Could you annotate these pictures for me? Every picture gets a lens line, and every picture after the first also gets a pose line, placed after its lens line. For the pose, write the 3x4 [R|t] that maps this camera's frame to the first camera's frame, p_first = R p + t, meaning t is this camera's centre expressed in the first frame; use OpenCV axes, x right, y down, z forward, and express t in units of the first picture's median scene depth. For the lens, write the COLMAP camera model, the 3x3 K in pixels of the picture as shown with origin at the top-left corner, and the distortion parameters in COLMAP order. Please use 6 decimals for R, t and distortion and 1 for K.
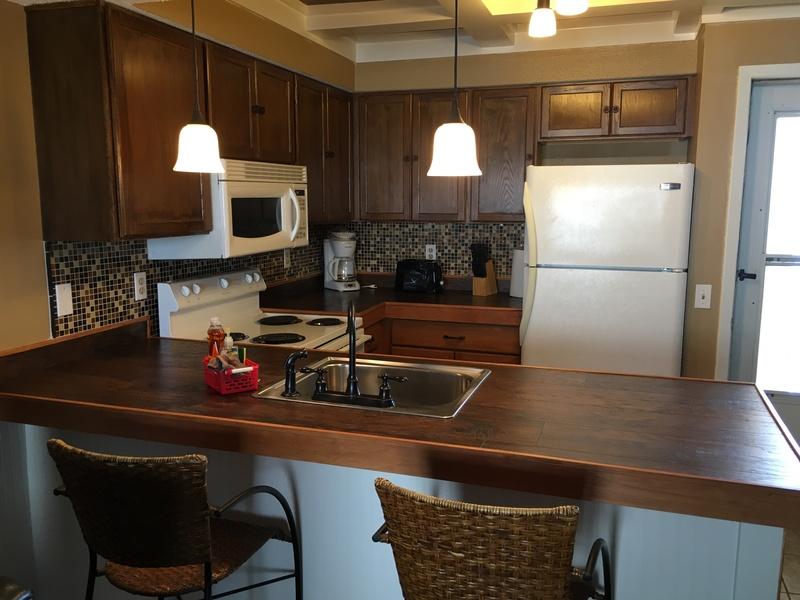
lens RADIAL K [[685.5, 0, 400.9], [0, 685.5, 300.2], [0, 0, 1]] dist [0.059337, -0.087160]
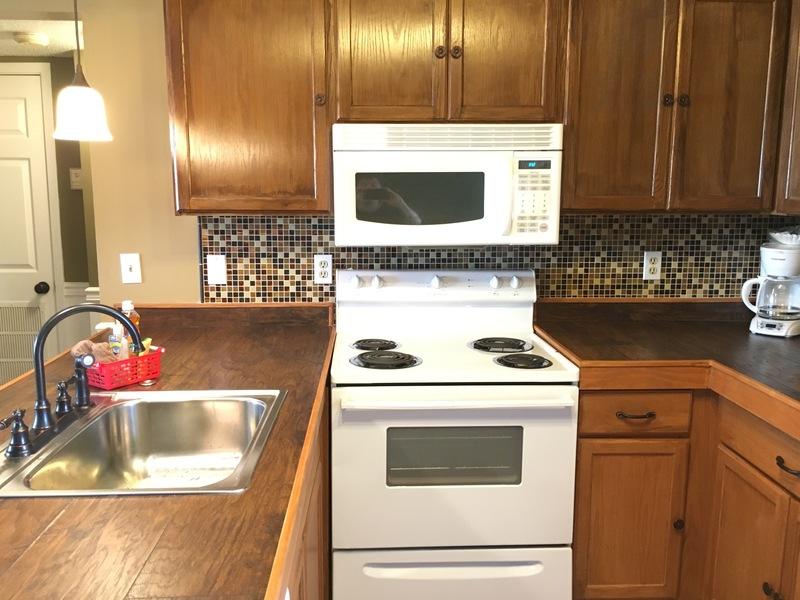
lens RADIAL K [[685.5, 0, 399.3], [0, 685.5, 300.8], [0, 0, 1]] dist [0.059337, -0.087160]
pose [[0.355385, 0.153527, -0.922025, 0.565633], [-0.138973, 0.984134, 0.110303, -0.102907], [0.924331, 0.088937, 0.371083, 0.810456]]
